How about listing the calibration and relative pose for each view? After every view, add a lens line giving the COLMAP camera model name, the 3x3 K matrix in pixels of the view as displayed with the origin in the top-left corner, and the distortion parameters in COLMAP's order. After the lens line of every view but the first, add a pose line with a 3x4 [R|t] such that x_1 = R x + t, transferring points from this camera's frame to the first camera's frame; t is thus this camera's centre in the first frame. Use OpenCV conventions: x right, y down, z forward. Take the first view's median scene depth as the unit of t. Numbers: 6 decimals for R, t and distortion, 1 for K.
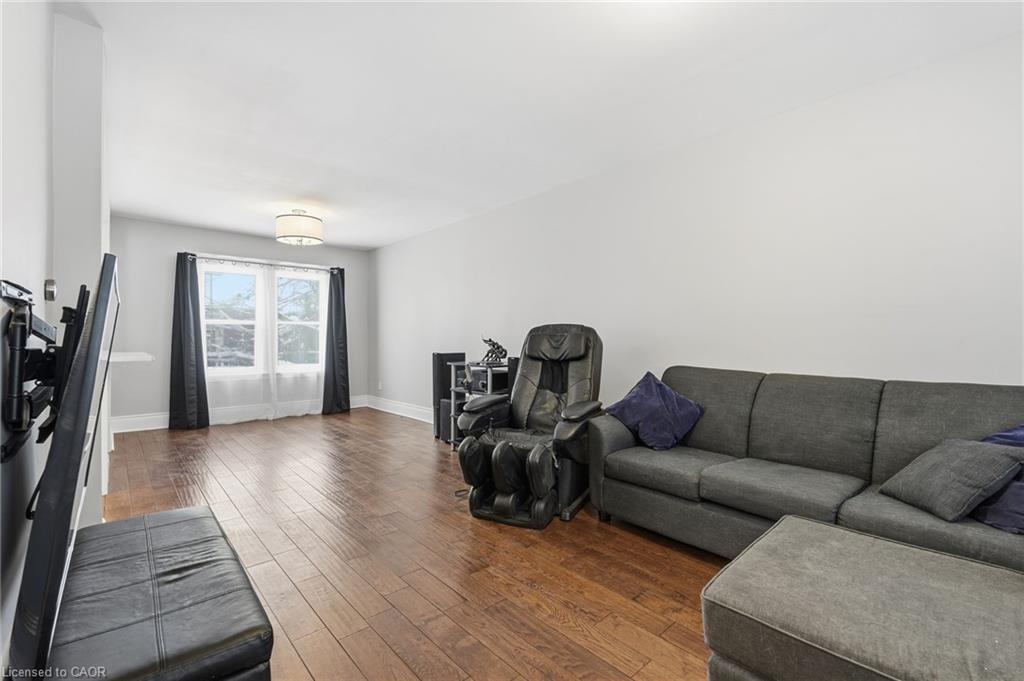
lens RADIAL K [[453.2, 0, 508.2], [0, 453.2, 344.2], [0, 0, 1]] dist [-0.007371, 0.007677]
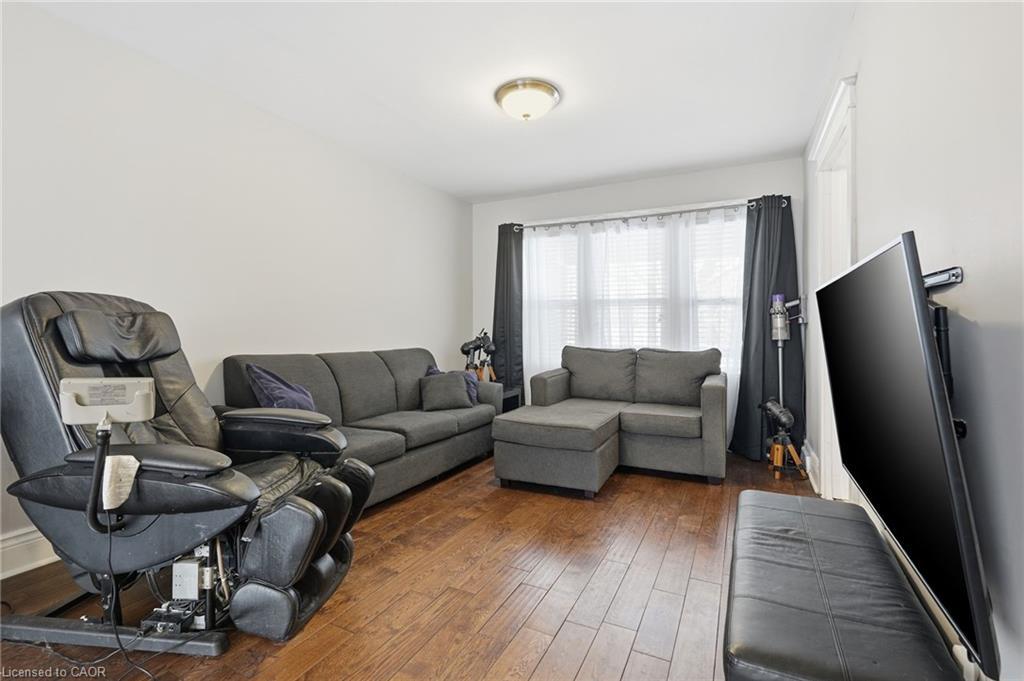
lens RADIAL K [[453.2, 0, 515.0], [0, 453.2, 330.0], [0, 0, 1]] dist [-0.007371, 0.007677]
pose [[-0.379906, -0.003891, 0.925017, -0.349831], [0.005565, 0.999963, 0.006492, -0.002847], [-0.925008, 0.007614, -0.379871, 0.478199]]
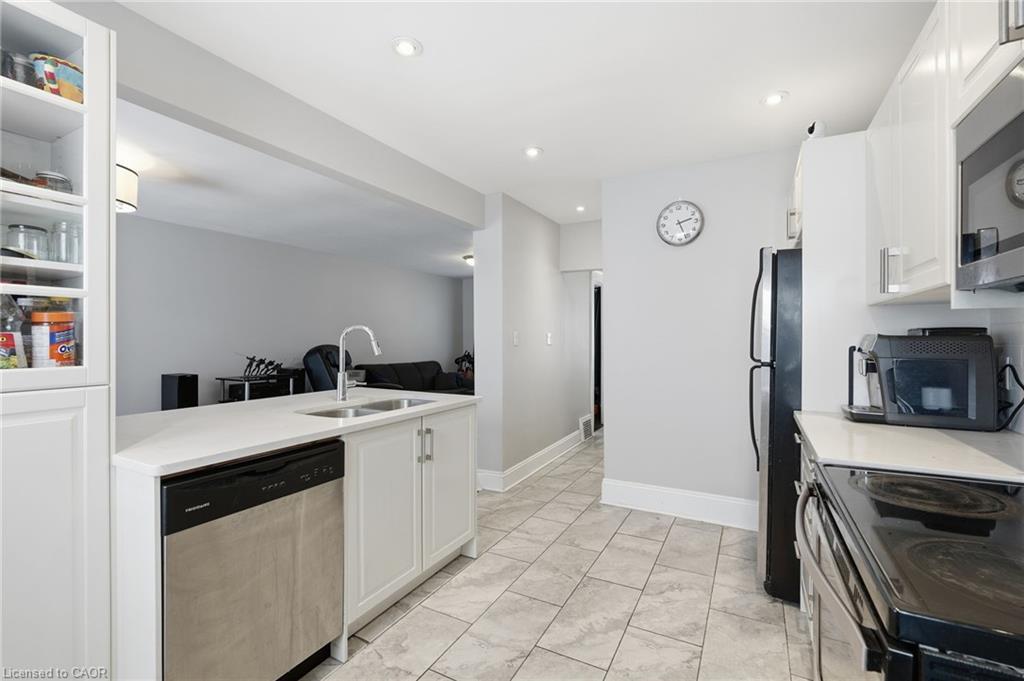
lens RADIAL K [[453.2, 0, 516.5], [0, 453.2, 336.8], [0, 0, 1]] dist [-0.007371, 0.007677]
pose [[-0.358067, 0.003460, 0.933690, -1.054057], [0.011086, 0.999938, 0.000546, -0.043793], [-0.933630, 0.010546, -0.358083, 0.611166]]
